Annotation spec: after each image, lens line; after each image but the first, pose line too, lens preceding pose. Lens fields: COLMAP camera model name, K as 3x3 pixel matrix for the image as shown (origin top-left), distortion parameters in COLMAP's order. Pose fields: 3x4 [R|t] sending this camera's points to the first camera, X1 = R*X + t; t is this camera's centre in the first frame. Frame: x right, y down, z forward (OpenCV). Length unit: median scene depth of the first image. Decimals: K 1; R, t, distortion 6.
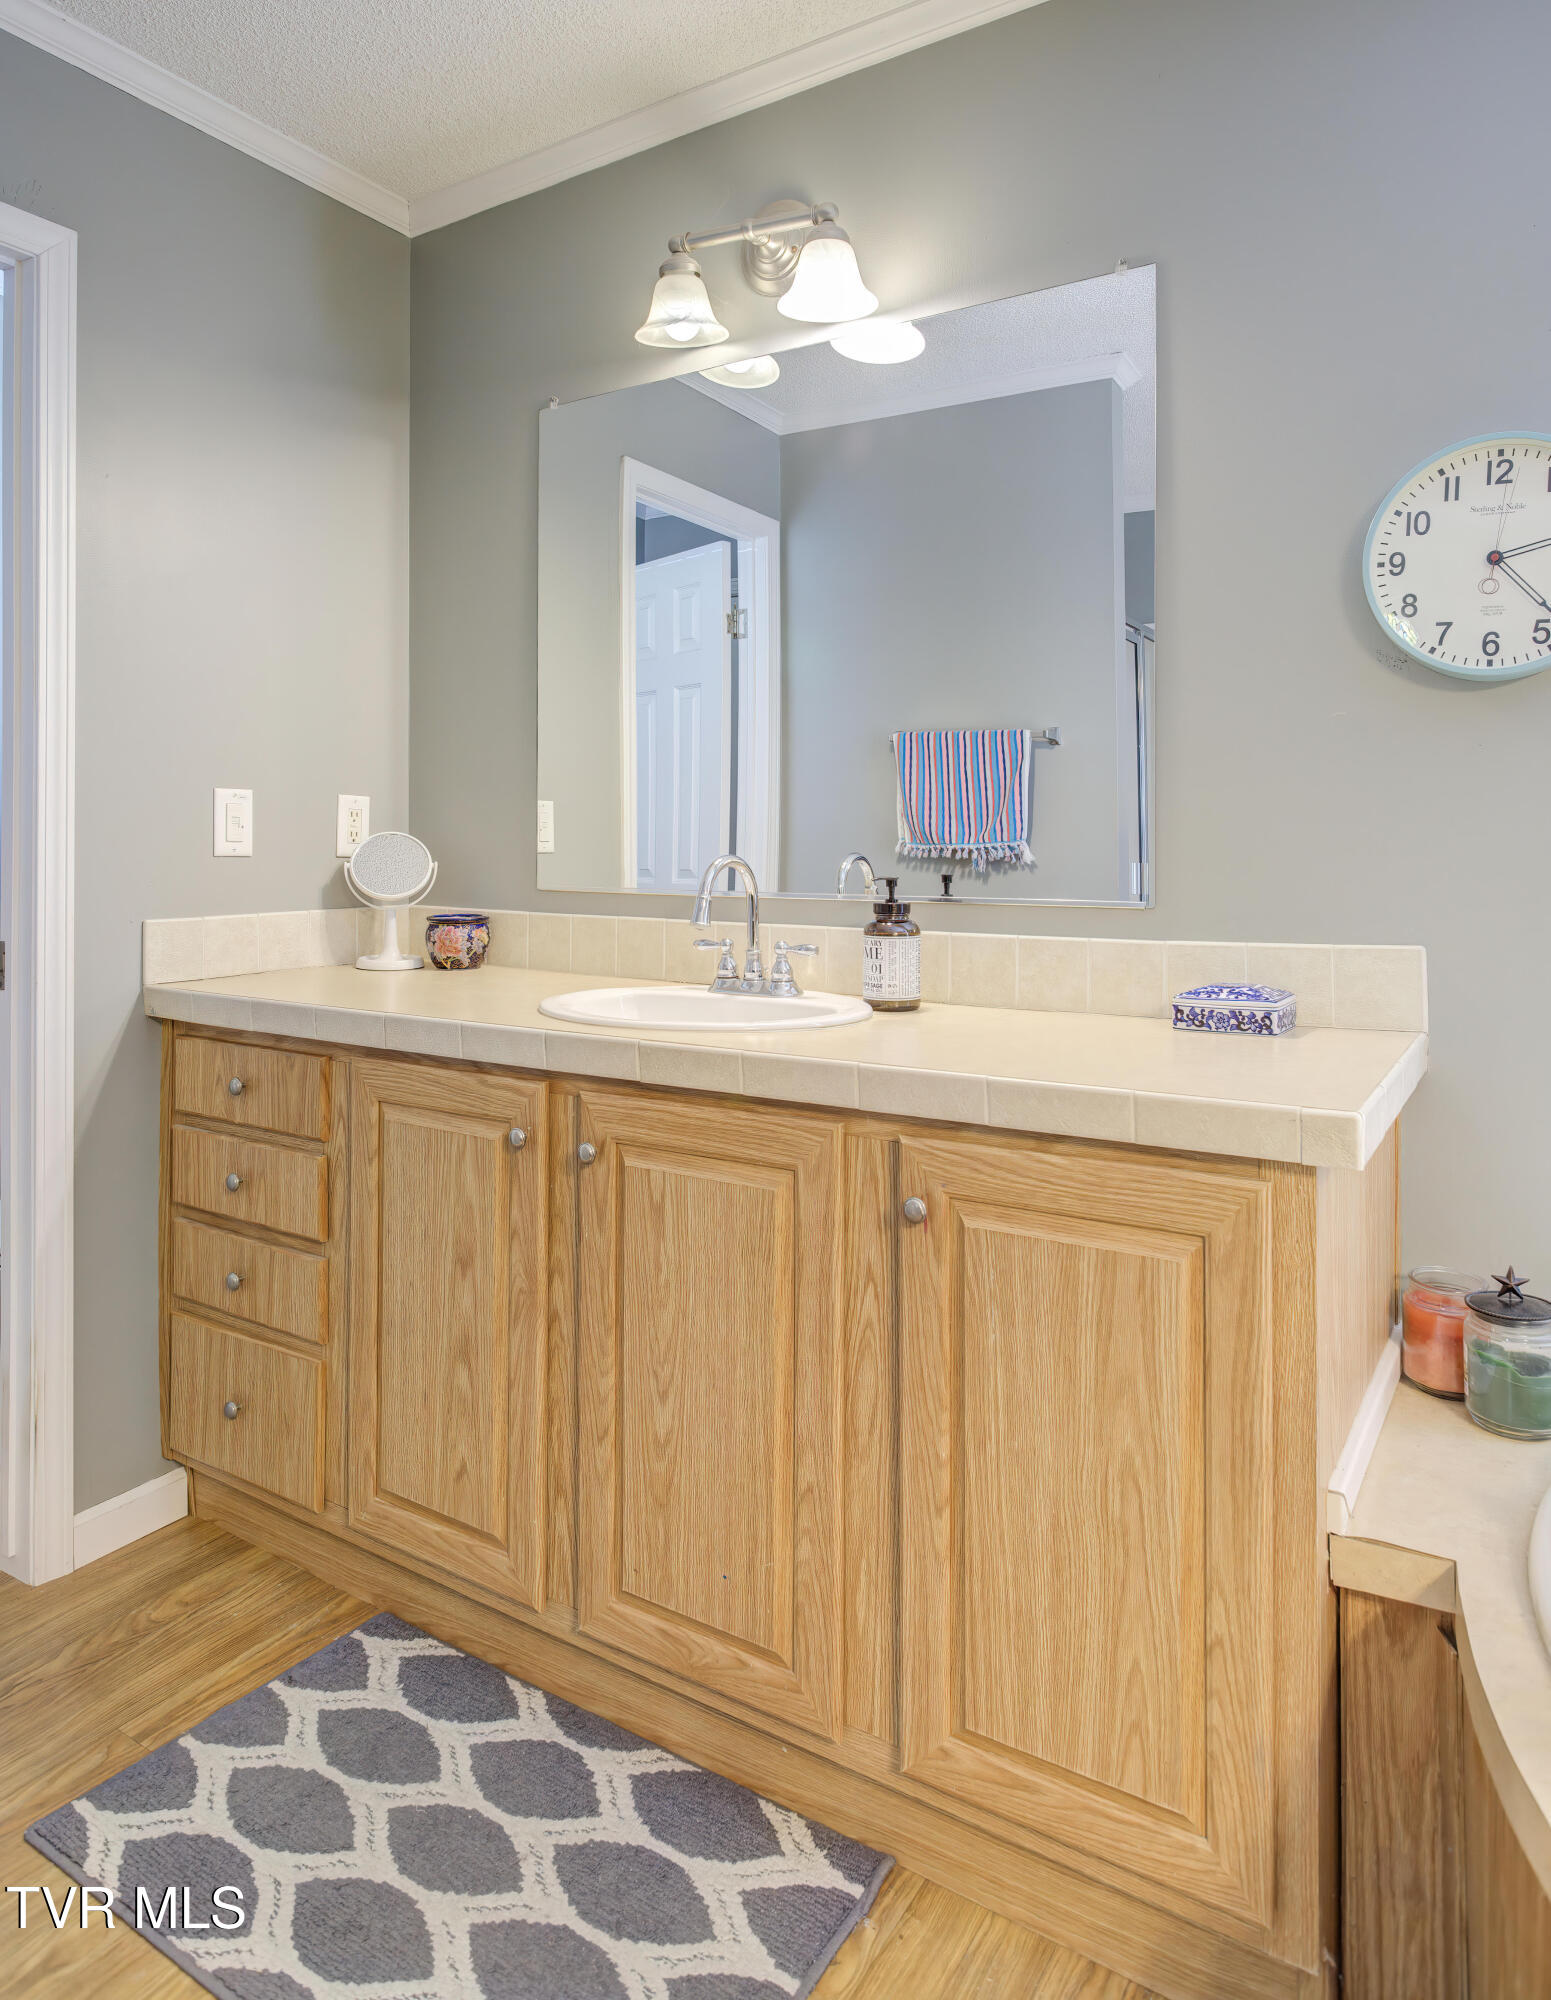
lens RADIAL K [[1280.2, 0, 771.2], [0, 1280.2, 832.7], [0, 0, 1]] dist [-0.012041, 0.005735]
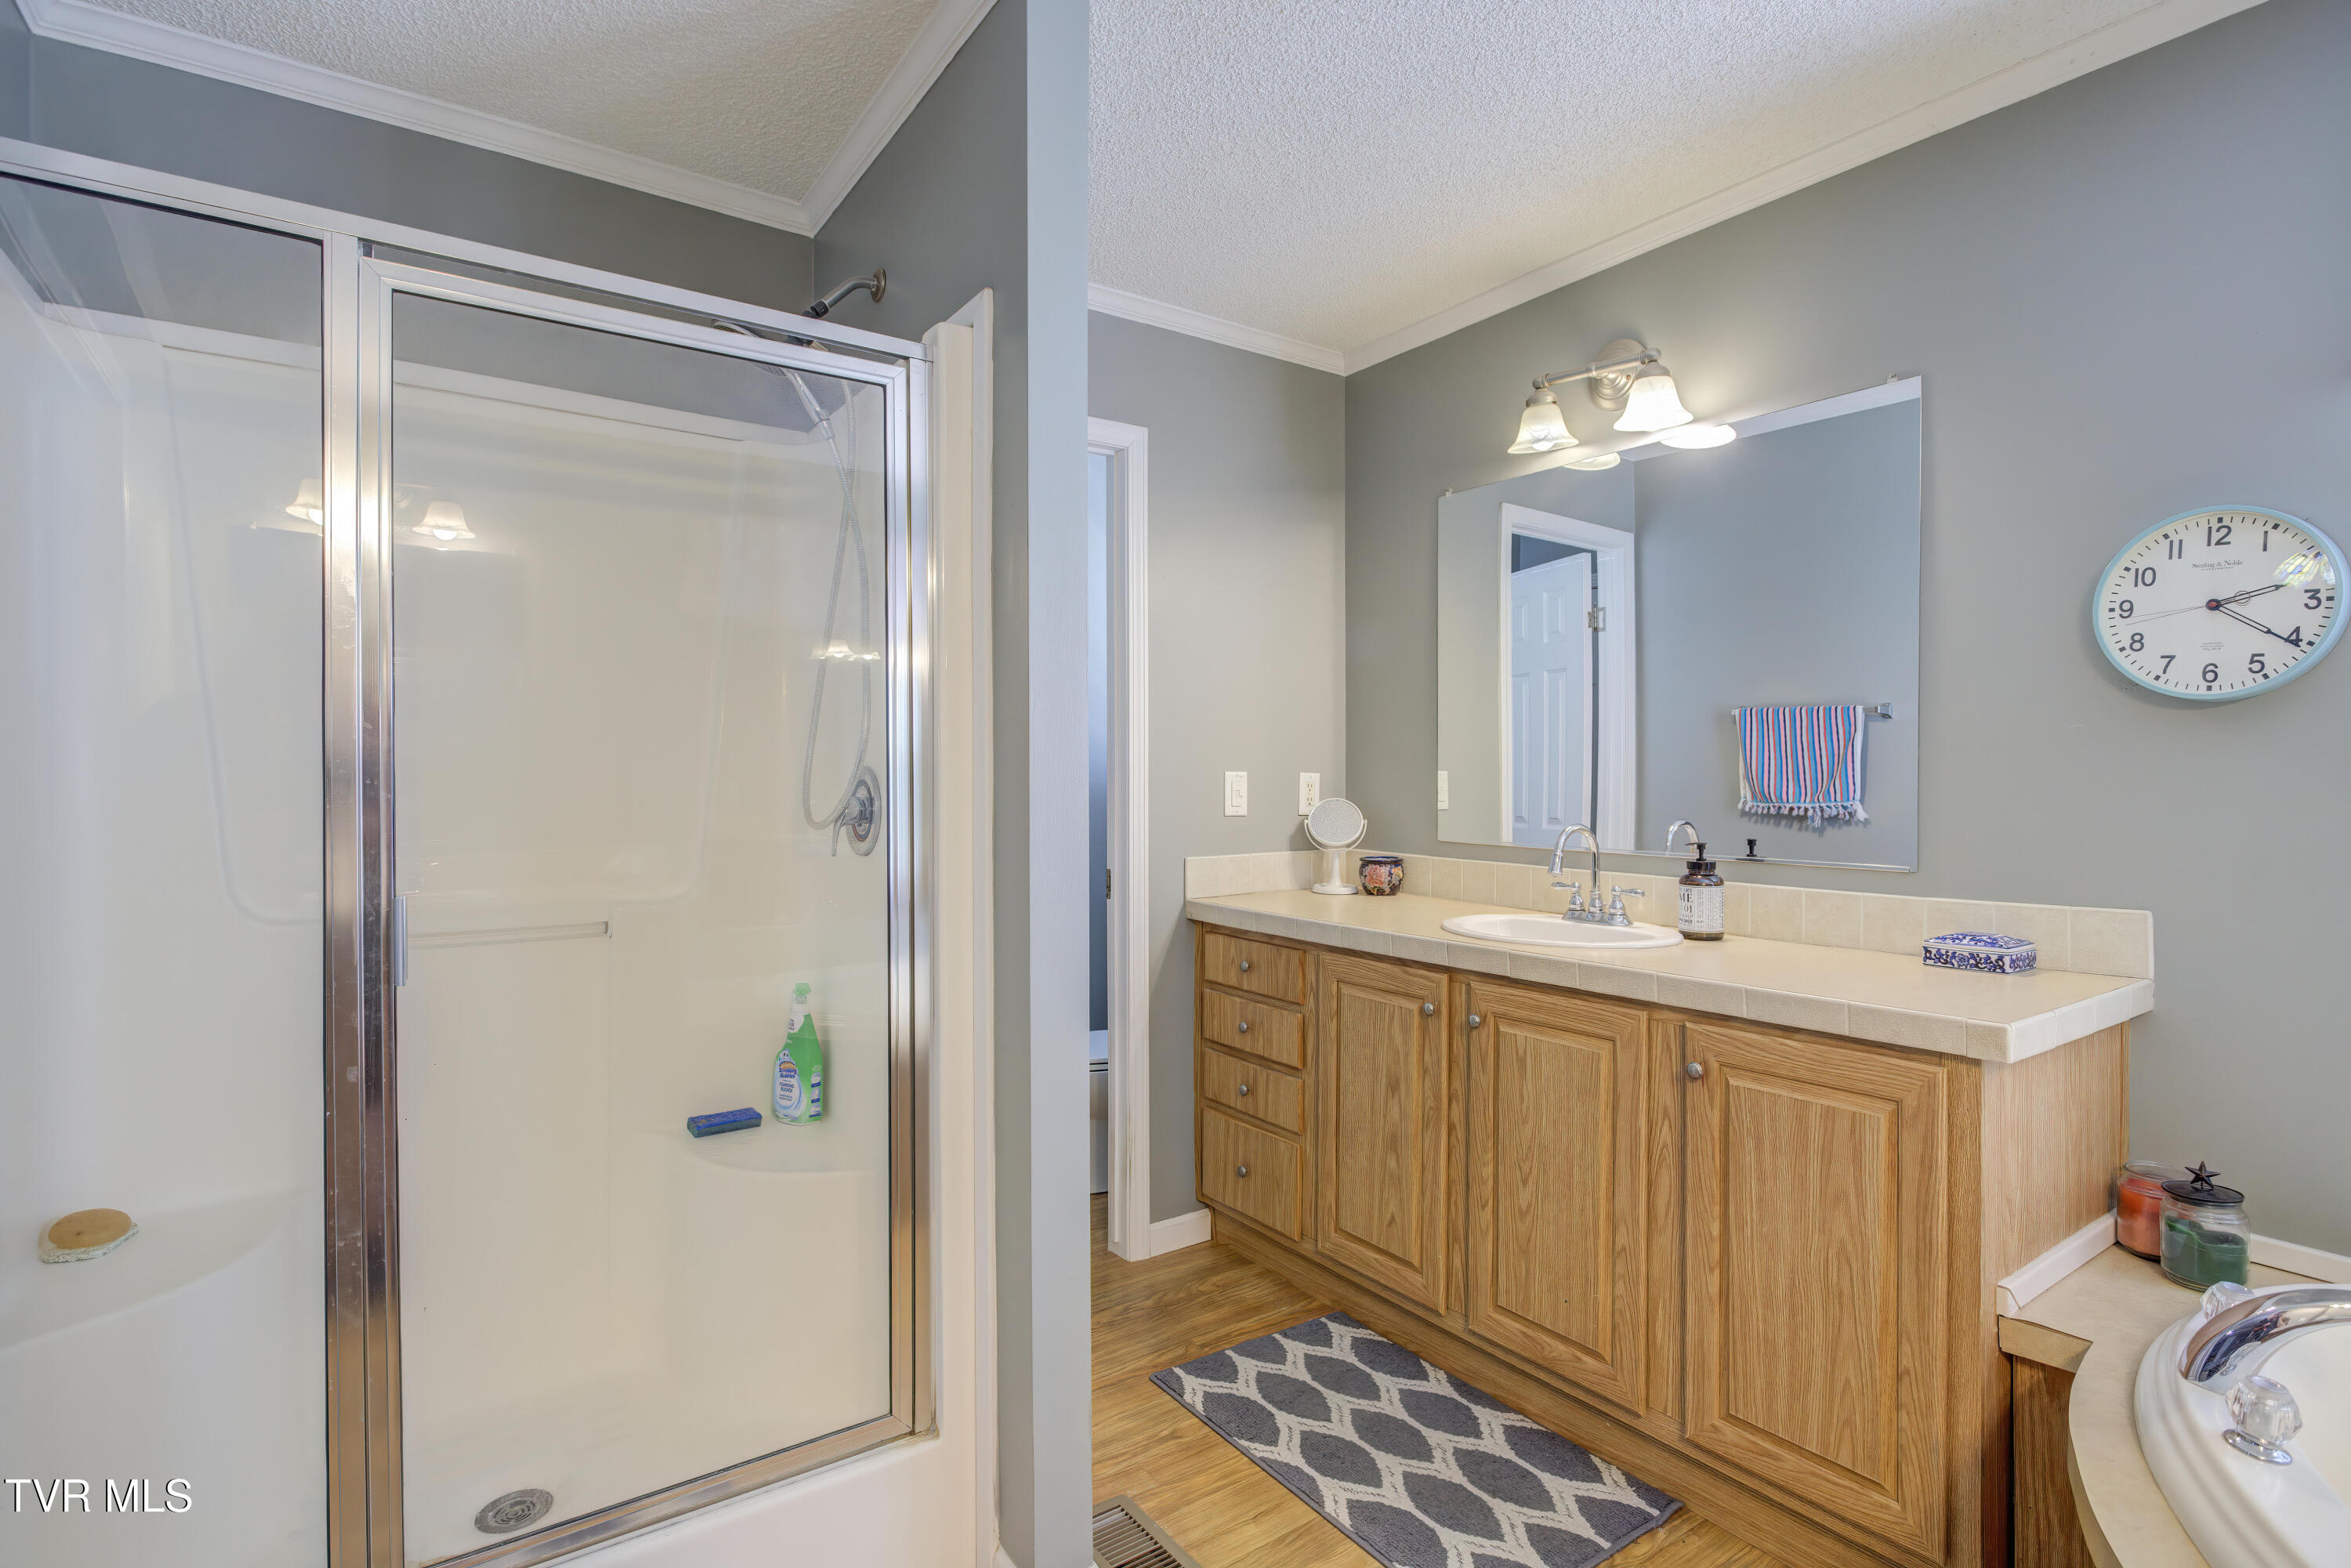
lens RADIAL K [[1140.6, 0, 1177.3], [0, 1140.6, 783.0], [0, 0, 1]] dist [-0.014856, 0.006295]
pose [[0.923188, 0.000871, -0.384347, 0.054376], [0.004824, 0.999892, 0.013853, -0.060040], [0.384318, -0.014643, 0.923085, -0.416898]]
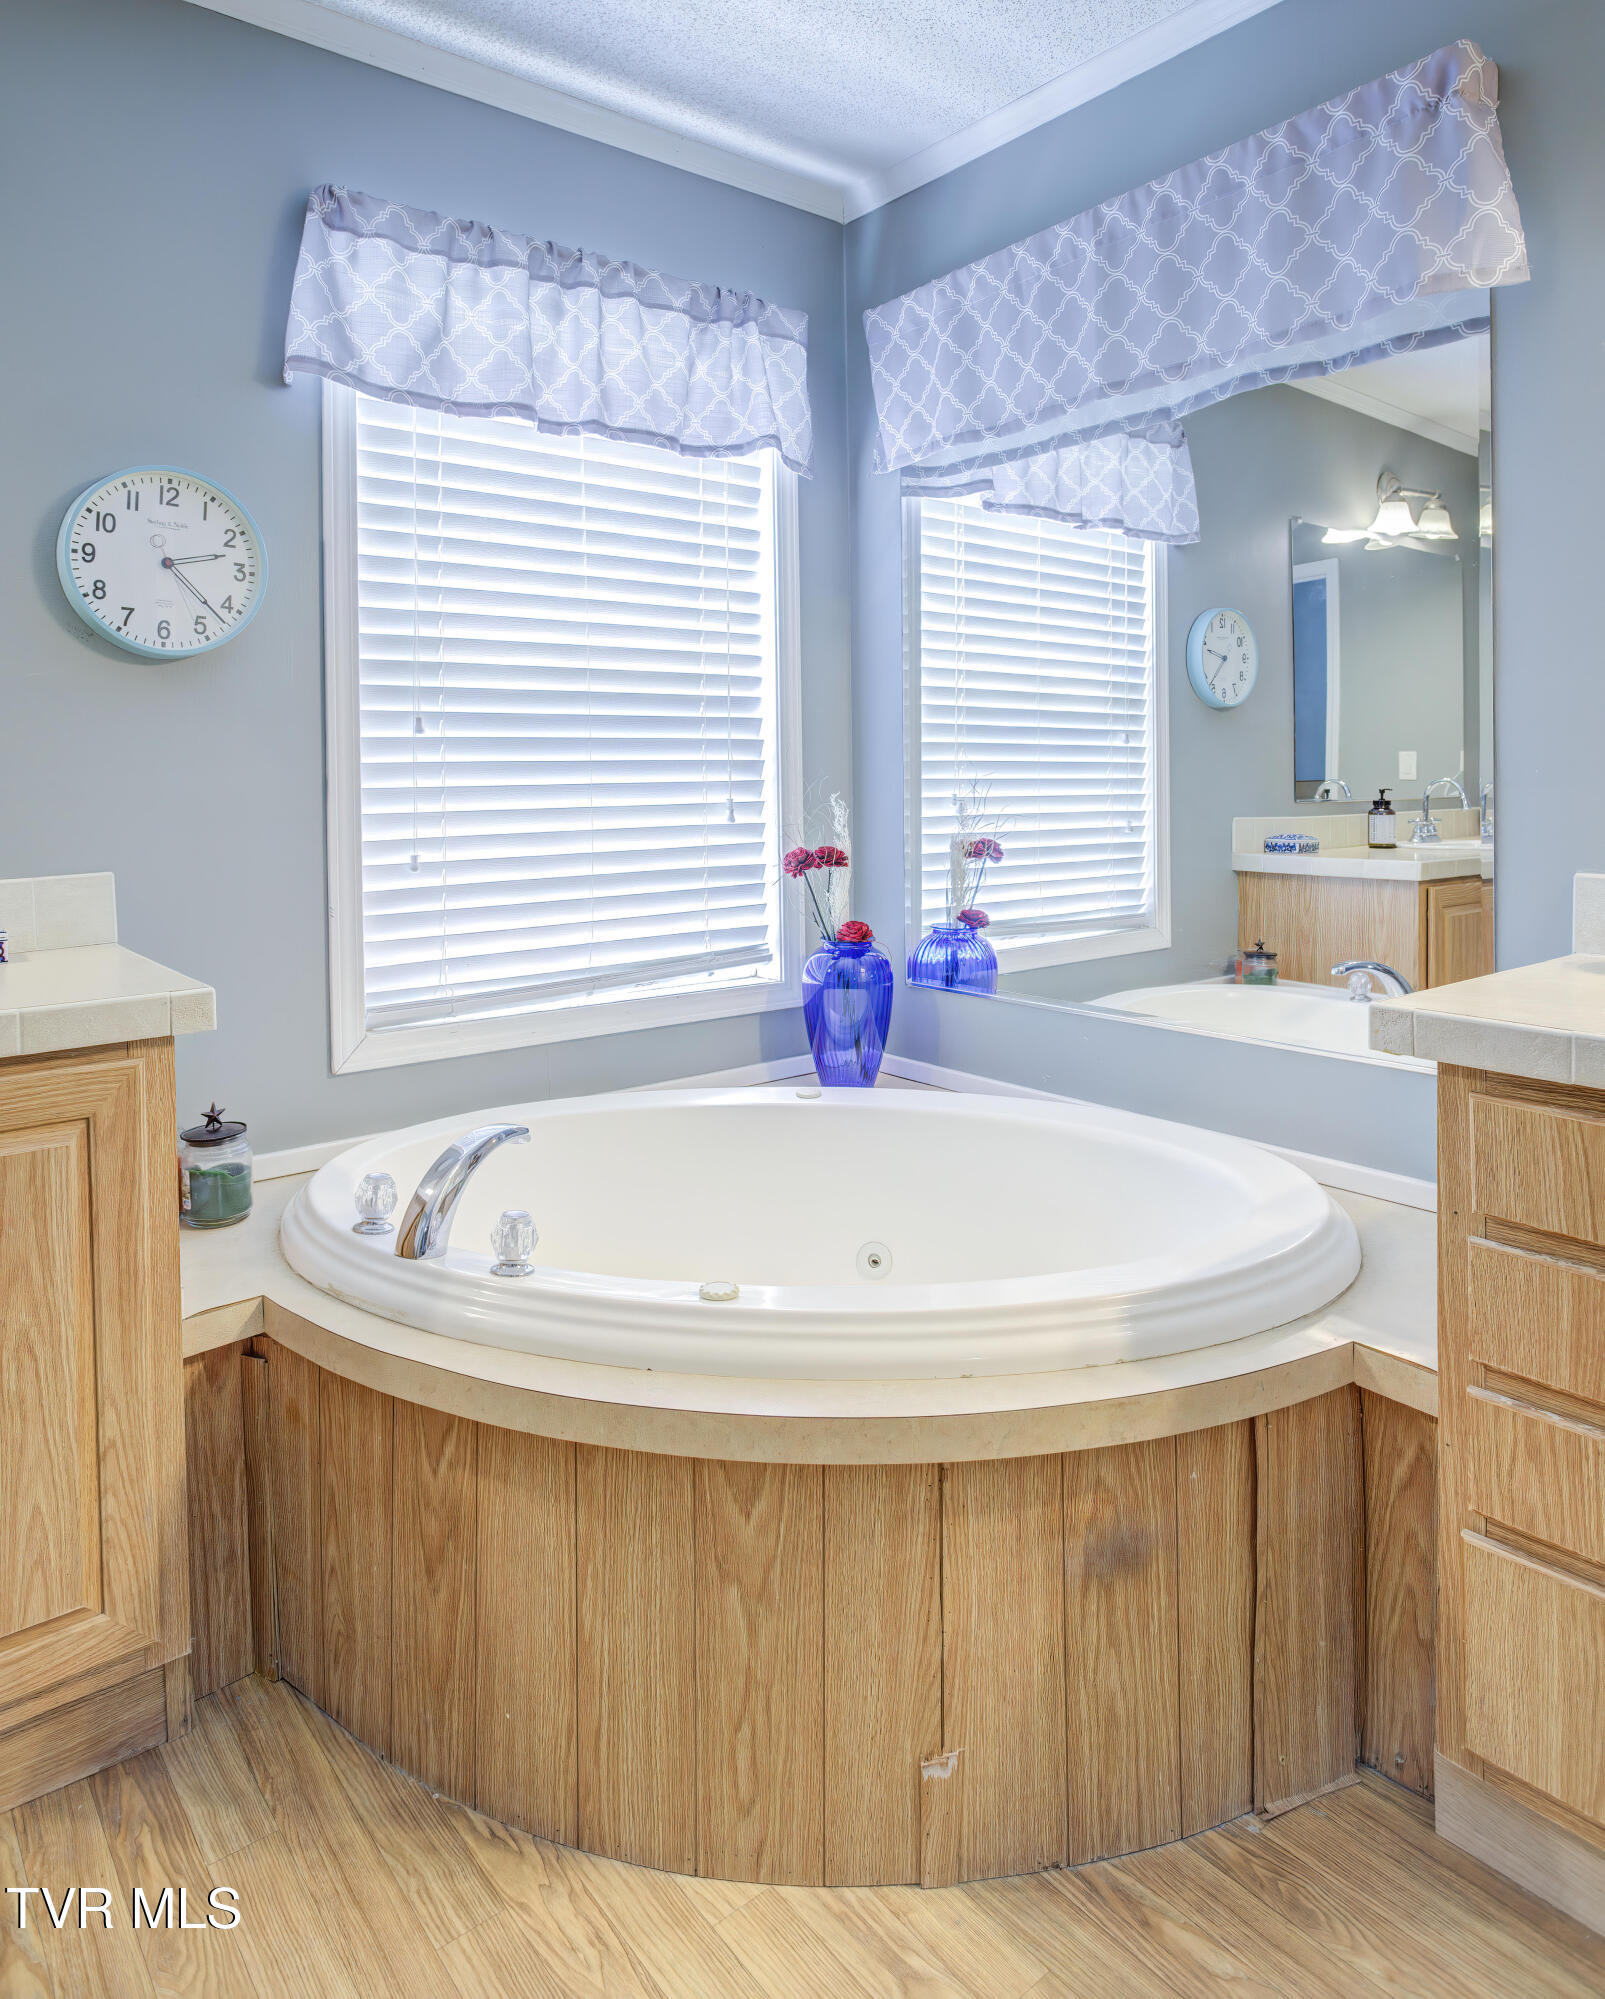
lens RADIAL K [[1272.1, 0, 786.8], [0, 1272.1, 793.6], [0, 0, 1]] dist [-0.015855, 0.003312]
pose [[0.329804, -0.019991, 0.943838, -0.428257], [0.007483, 0.999800, 0.018562, -0.002892], [-0.944020, 0.000941, 0.329888, -0.005299]]
